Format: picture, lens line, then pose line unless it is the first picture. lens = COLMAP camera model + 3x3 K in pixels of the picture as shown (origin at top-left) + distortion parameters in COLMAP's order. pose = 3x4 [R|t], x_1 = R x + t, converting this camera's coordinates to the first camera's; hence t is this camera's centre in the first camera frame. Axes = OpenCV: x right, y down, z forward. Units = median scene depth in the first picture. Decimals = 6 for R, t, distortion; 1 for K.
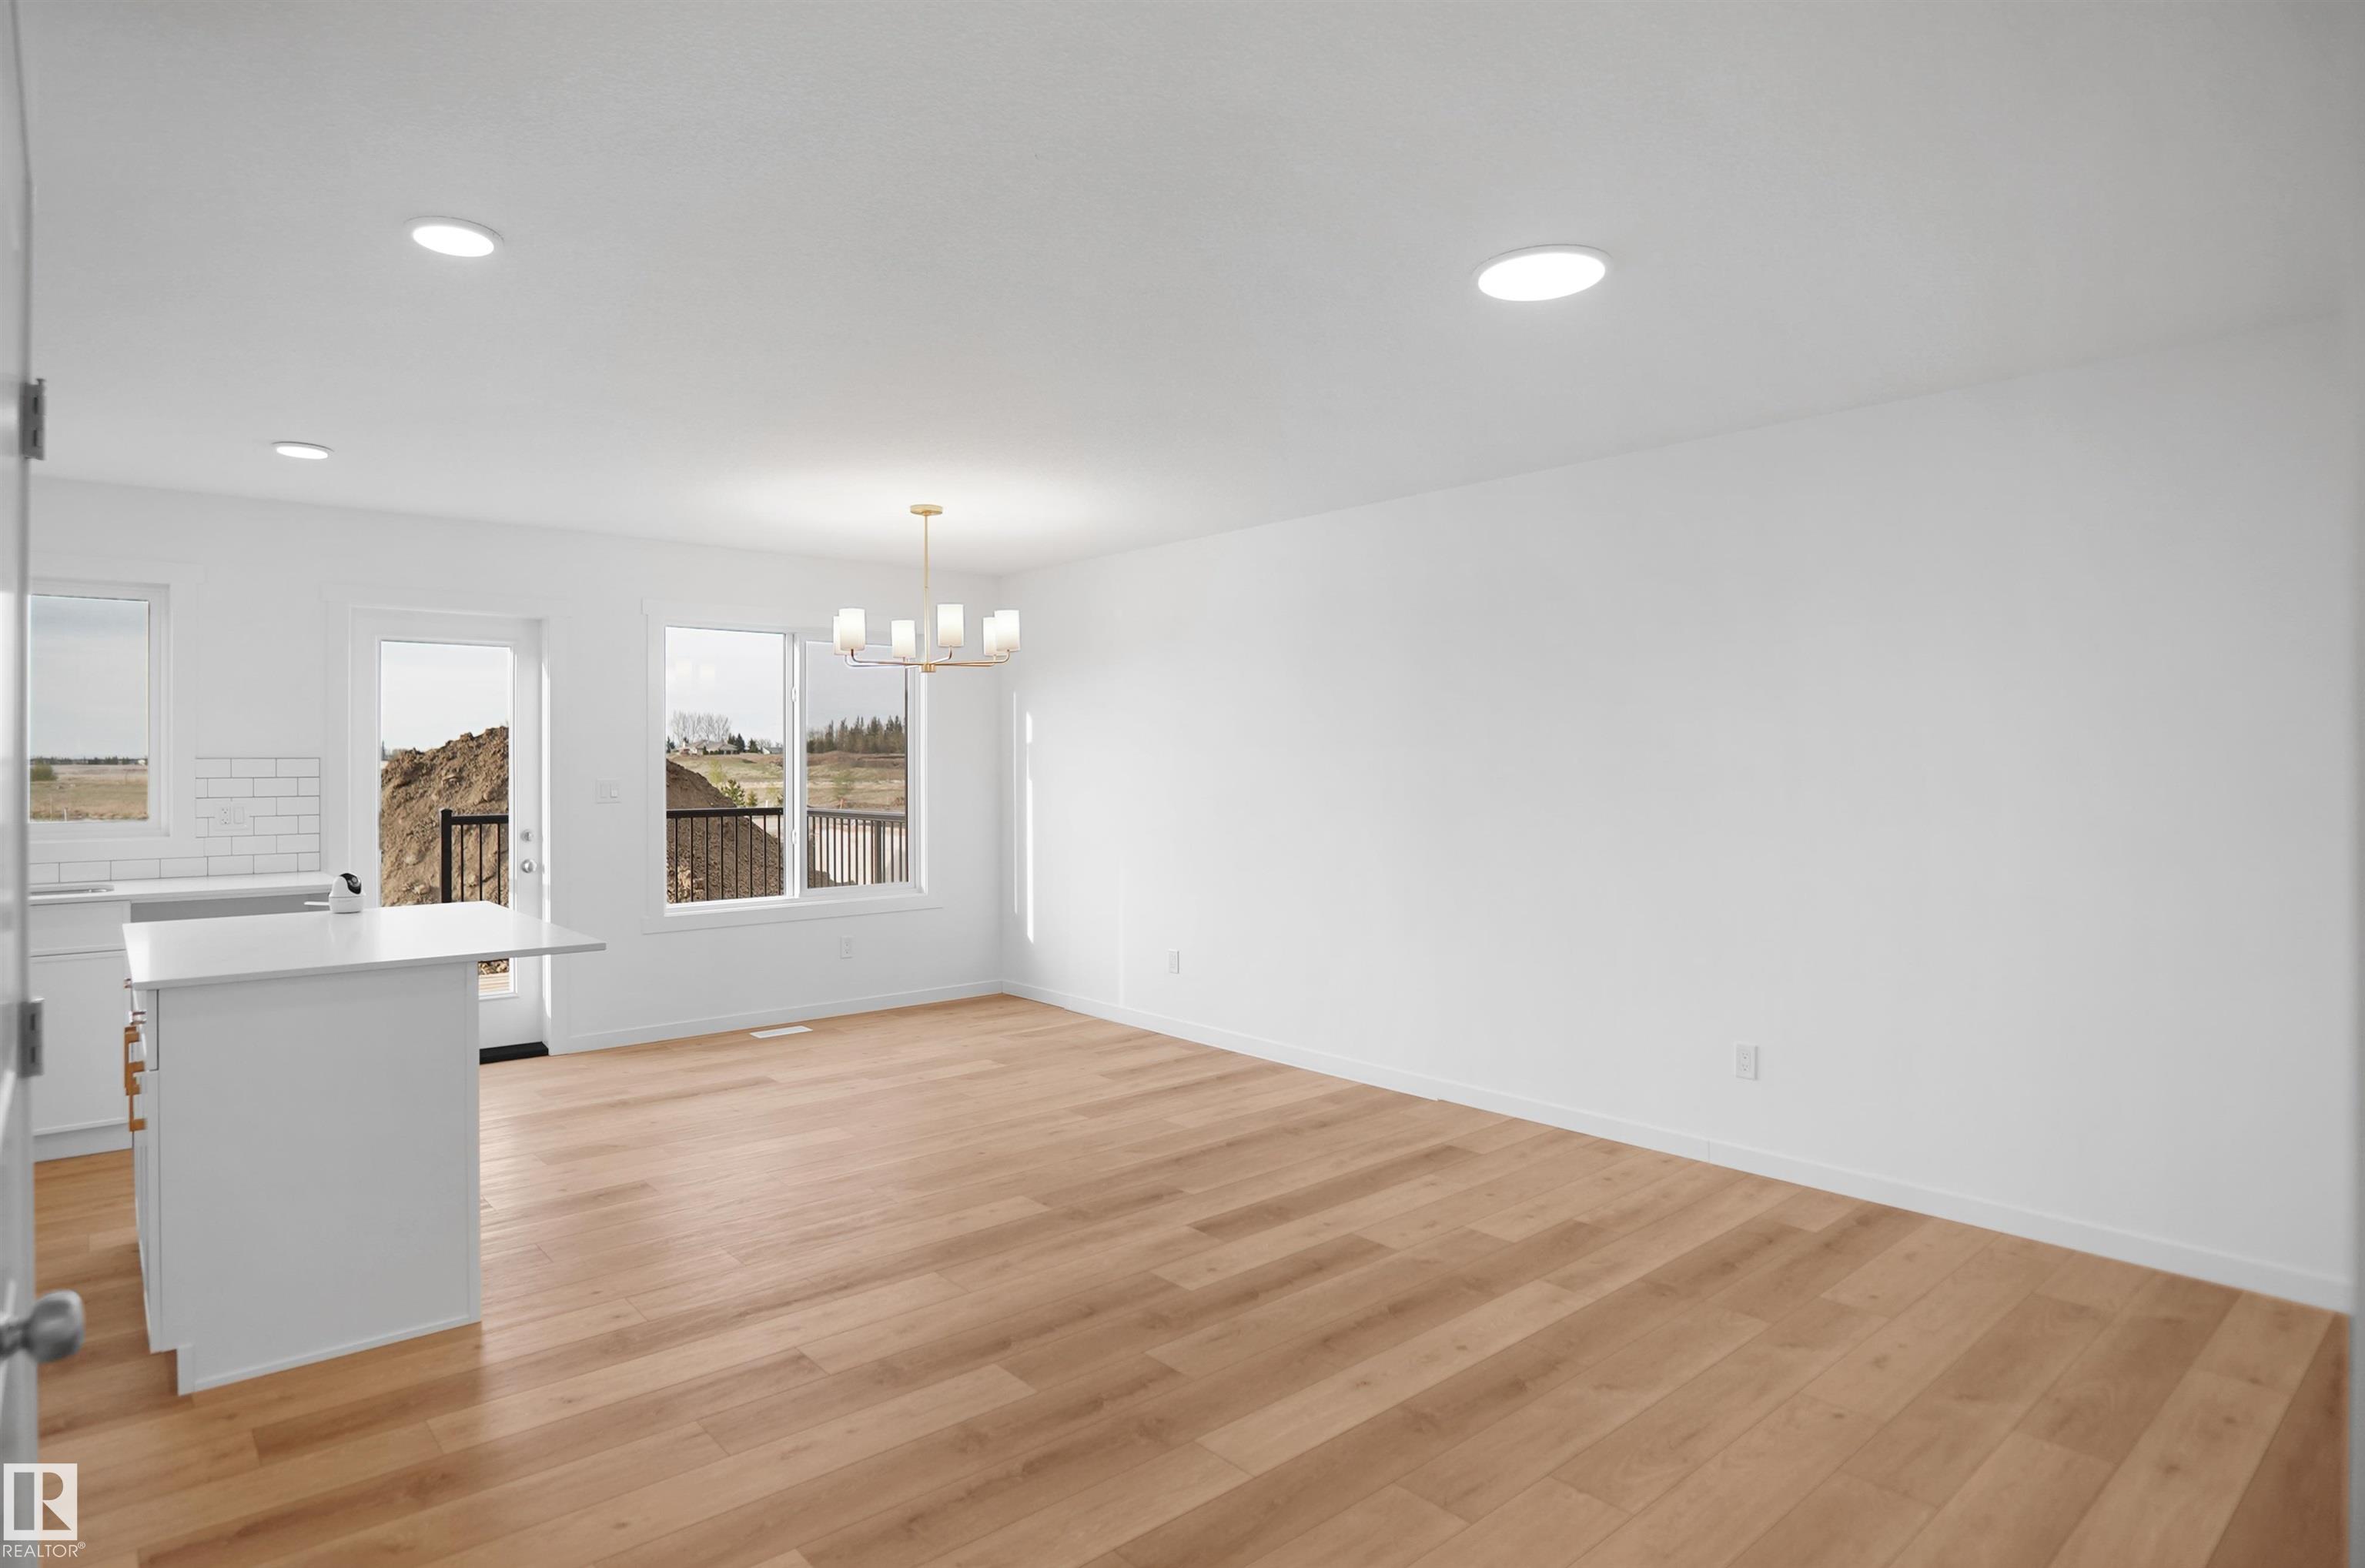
lens RADIAL K [[1280.9, 0, 1153.8], [0, 1280.9, 775.9], [0, 0, 1]] dist [-0.036953, 0.010194]
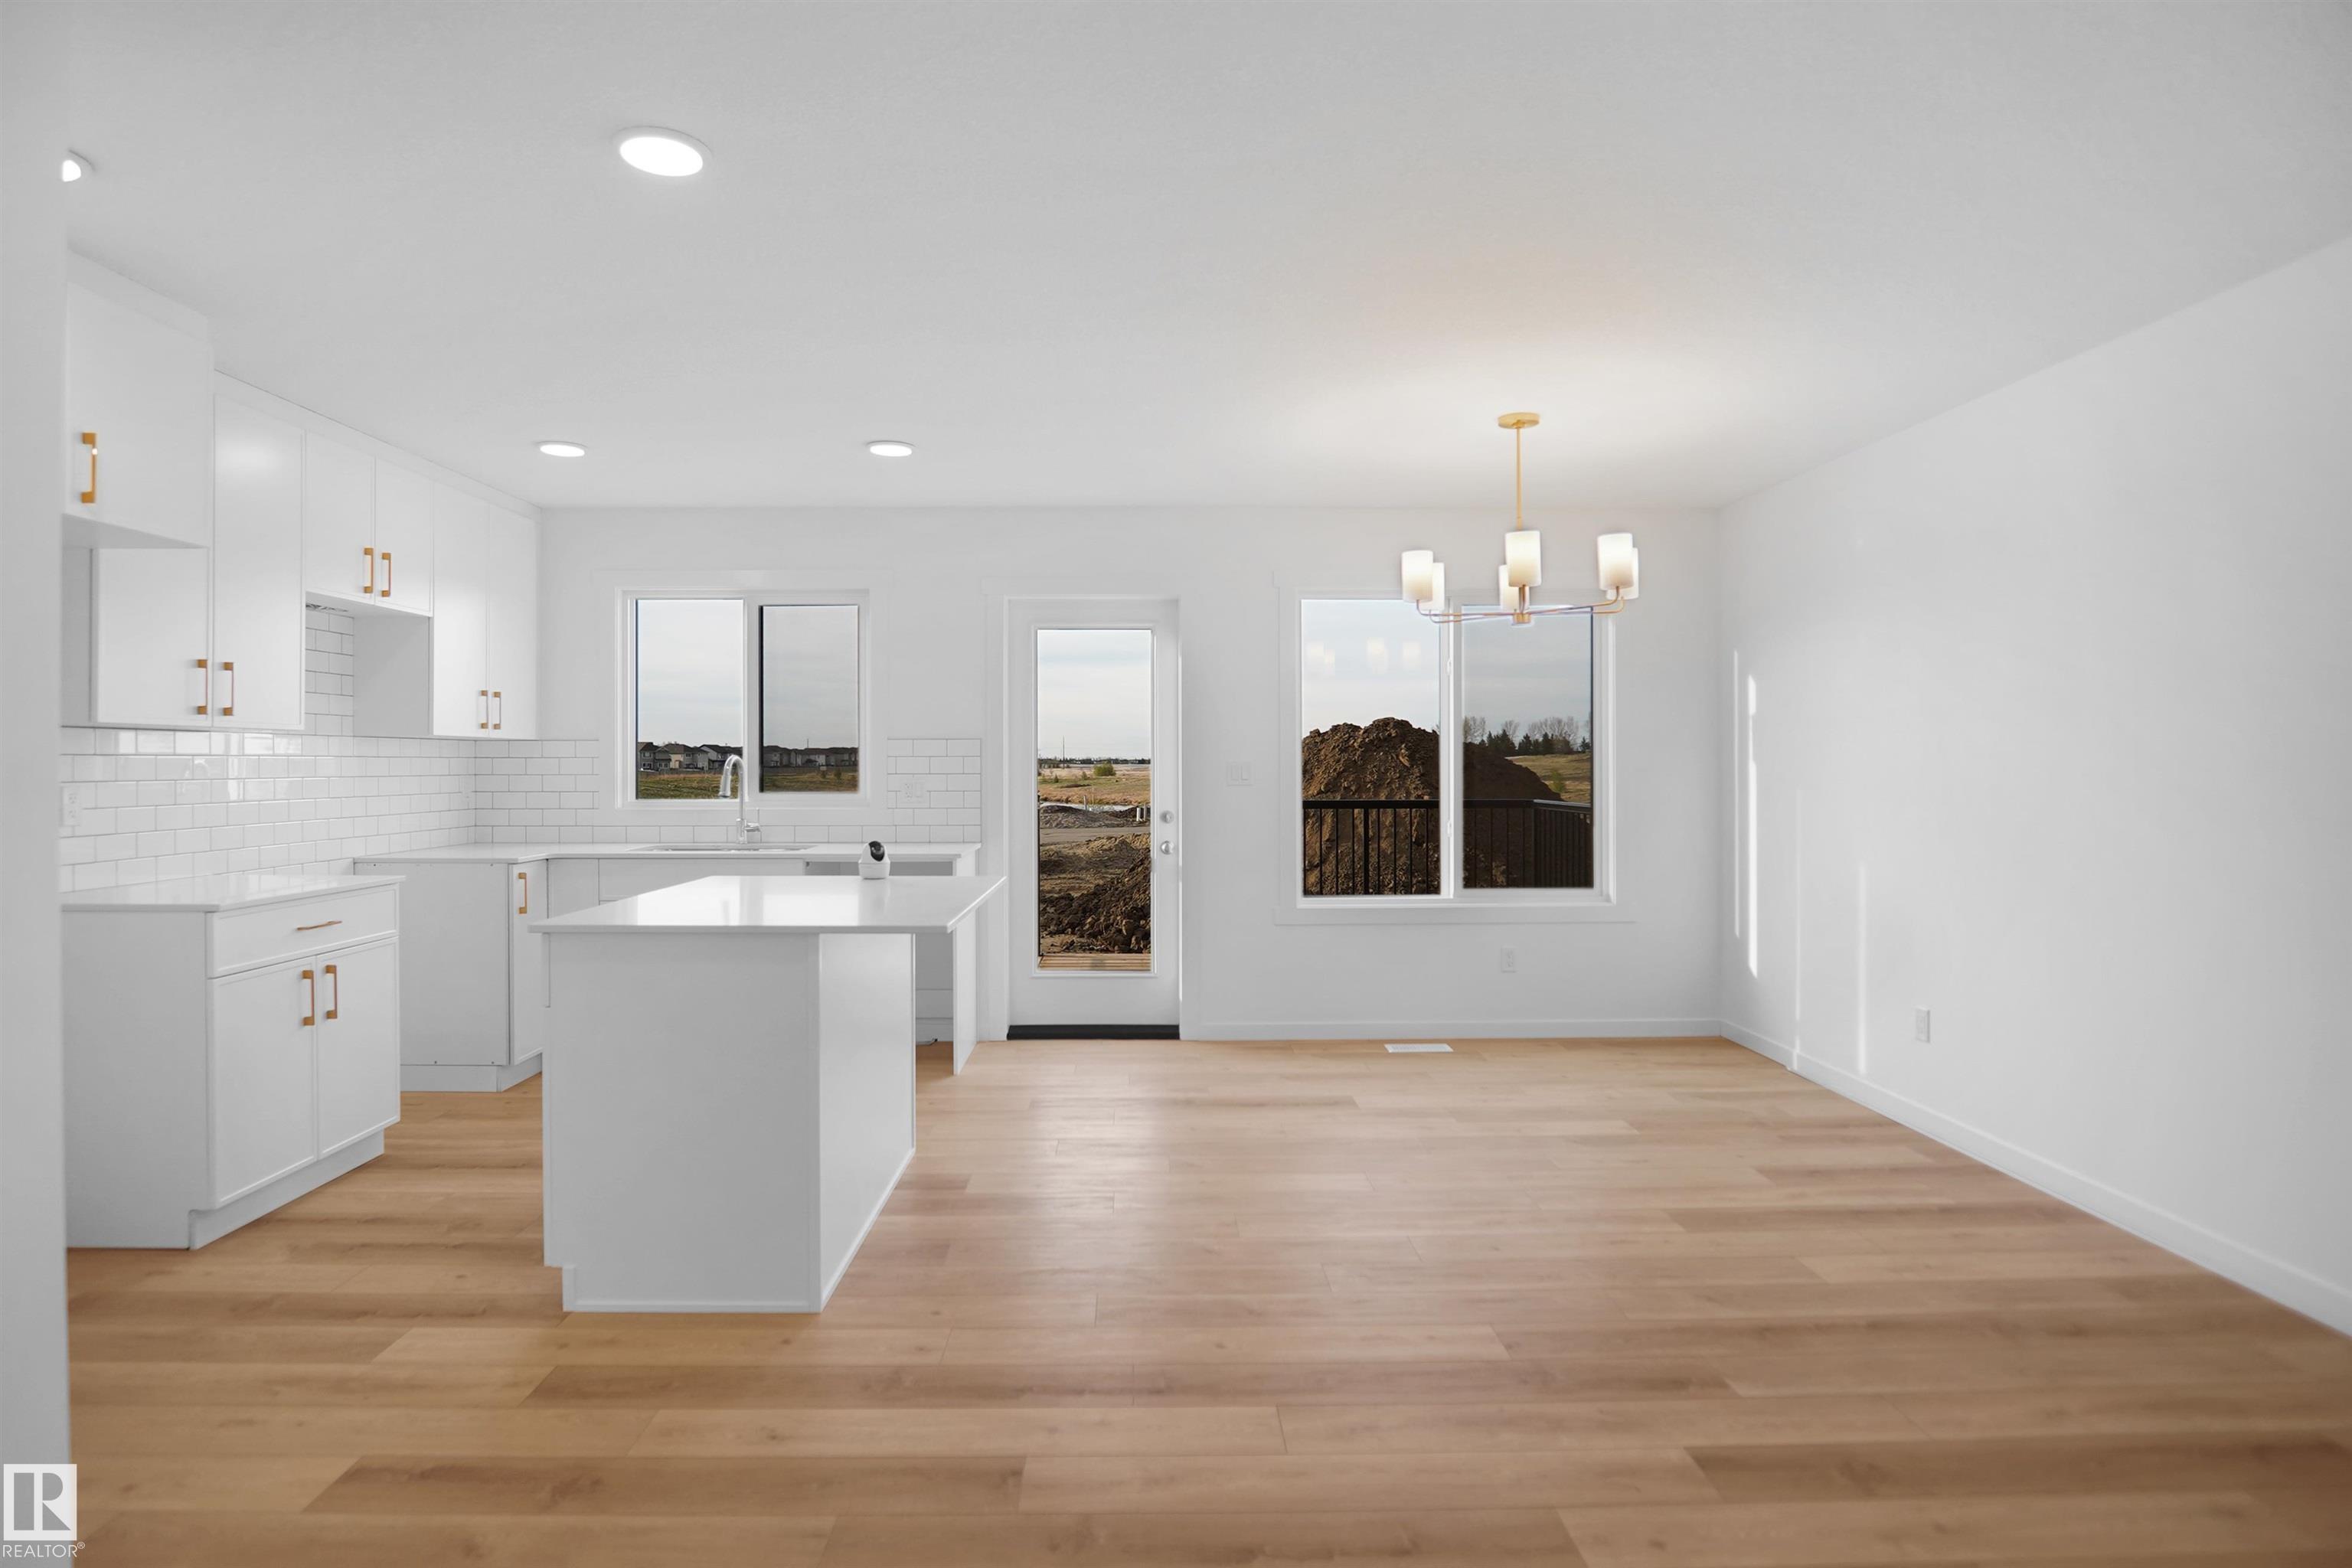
lens RADIAL K [[1274.0, 0, 1147.4], [0, 1274.0, 776.0], [0, 0, 1]] dist [-0.036953, 0.010194]
pose [[0.769356, 0.007398, -0.638778, 0.150222], [-0.007373, 0.999969, 0.002701, 0.013432], [0.638778, 0.002631, 0.769387, 0.243634]]
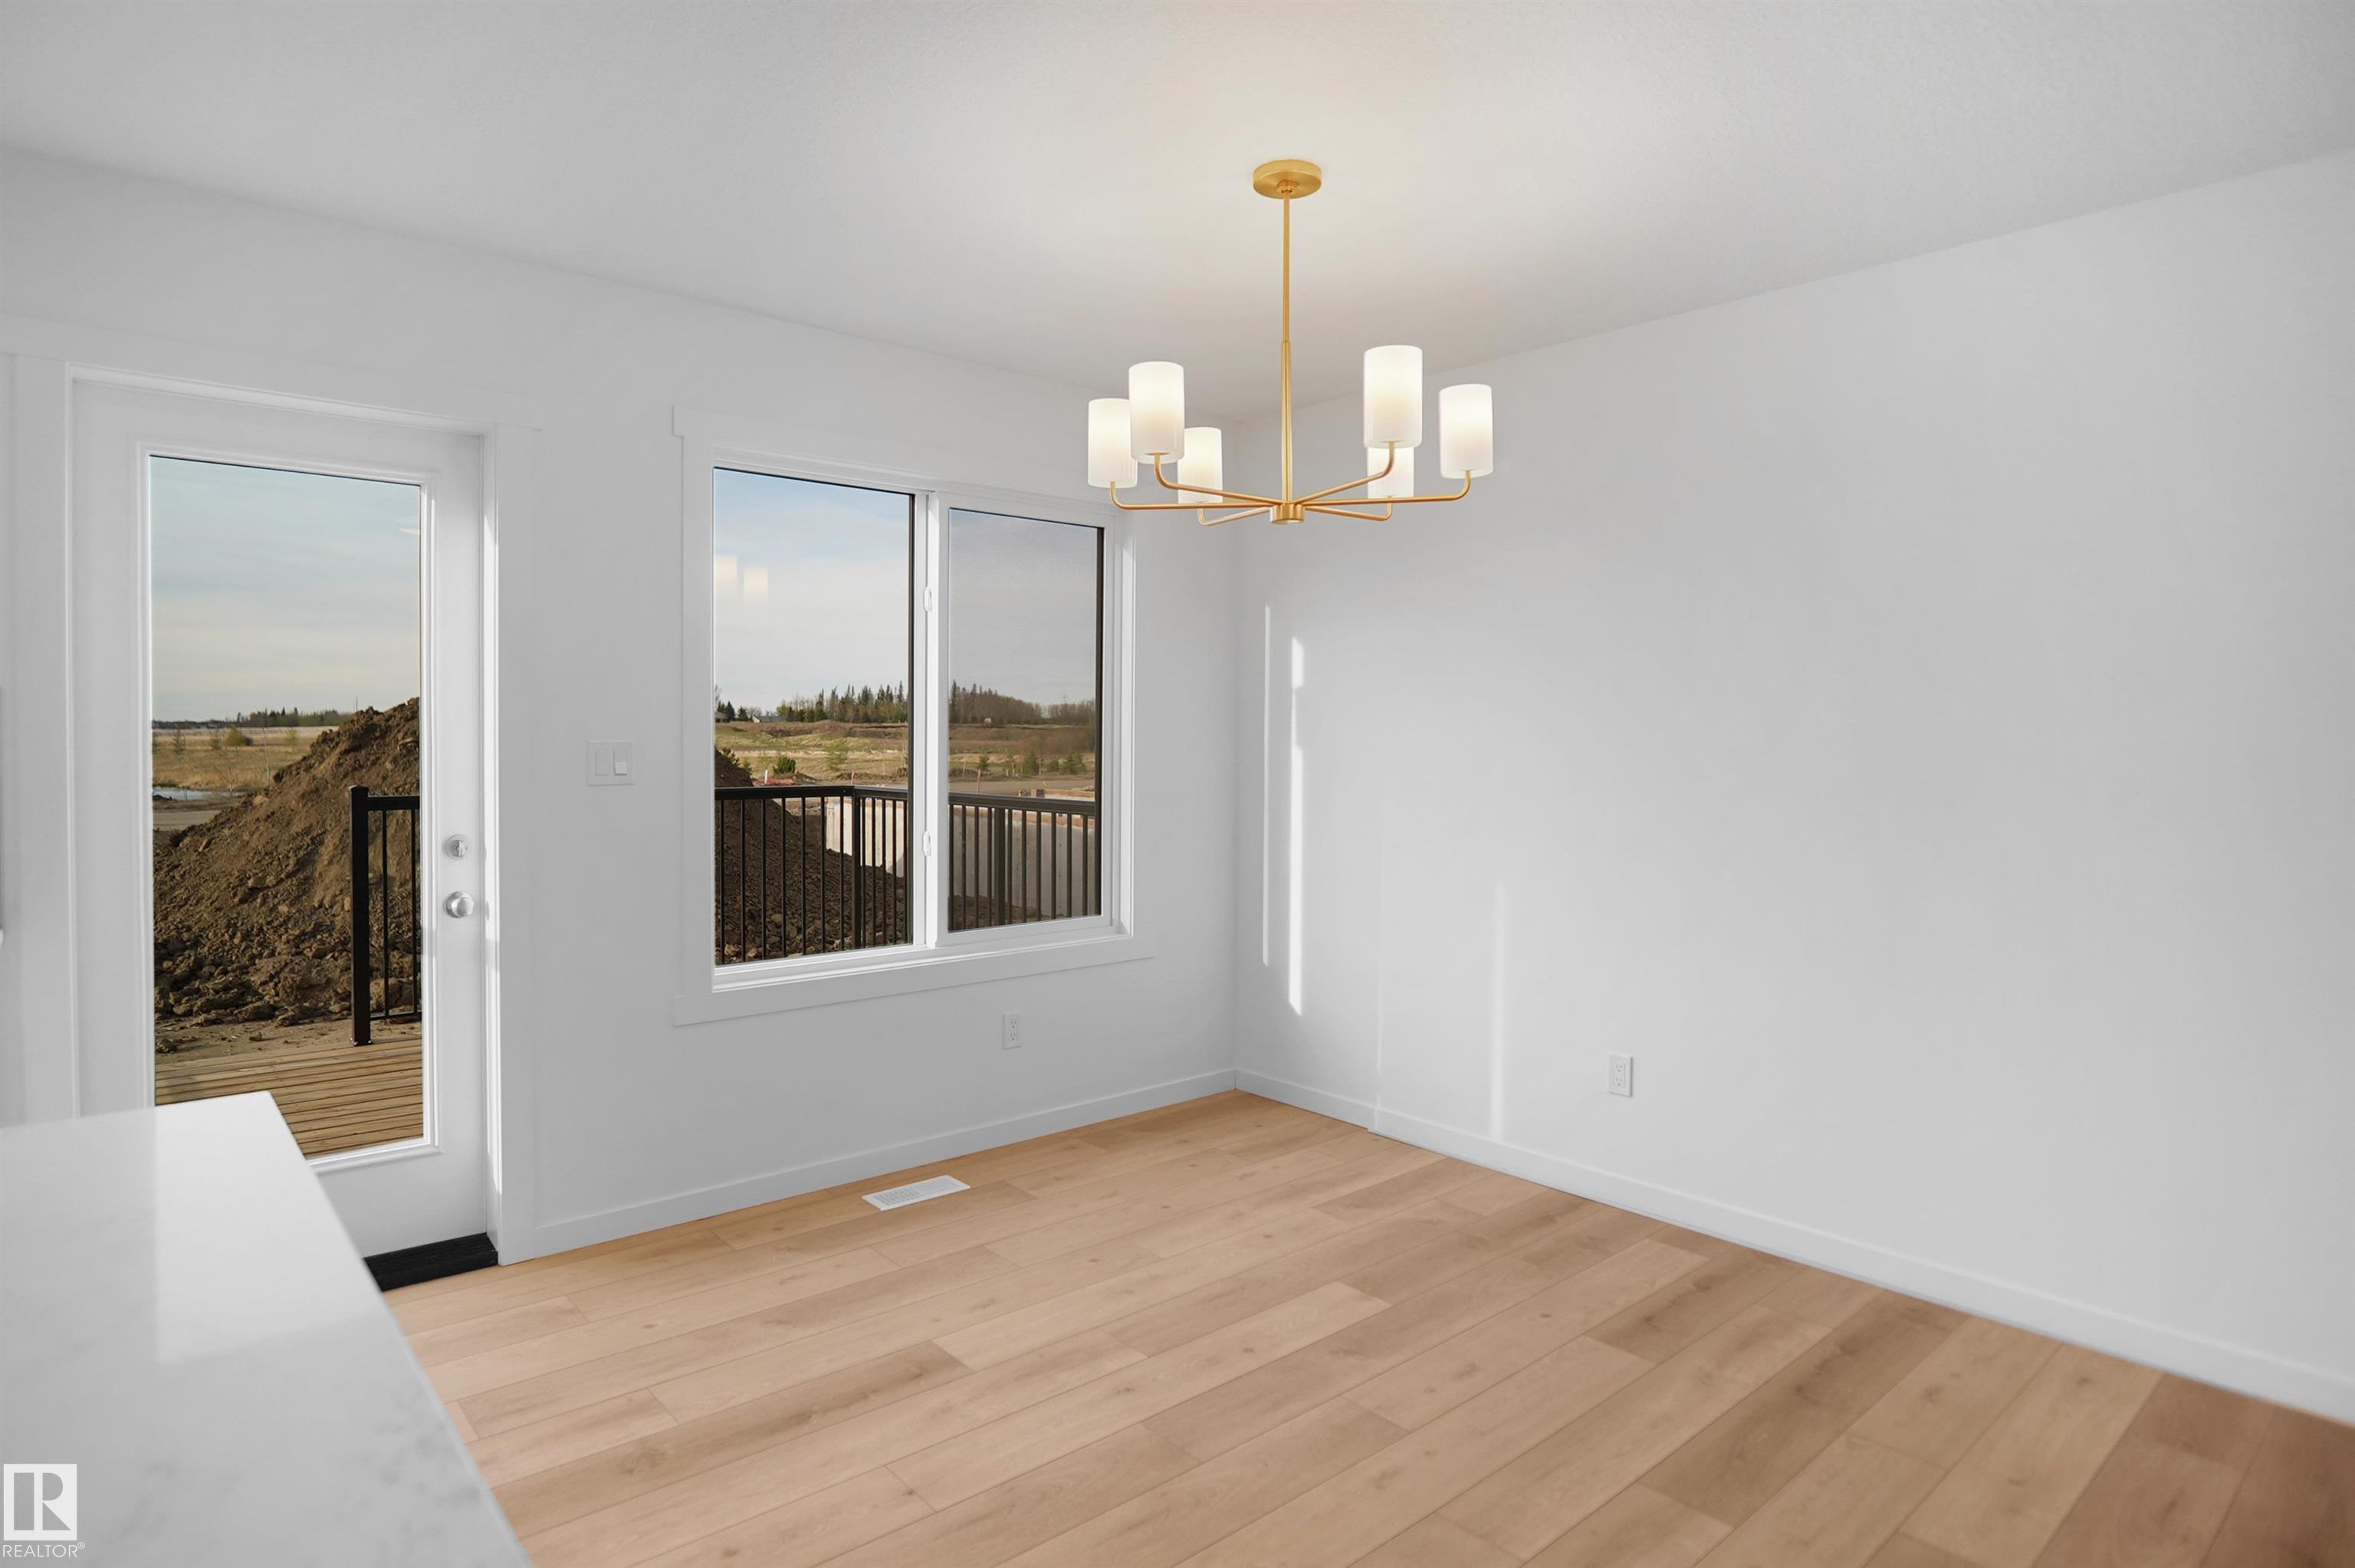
lens RADIAL K [[1289.6, 0, 1147.5], [0, 1289.6, 772.3], [0, 0, 1]] dist [-0.039701, 0.009249]
pose [[0.999958, 0.008929, 0.001885, -0.231577], [-0.008963, 0.999787, 0.018584, 0.004333], [-0.001719, -0.018600, 0.999826, 0.524607]]
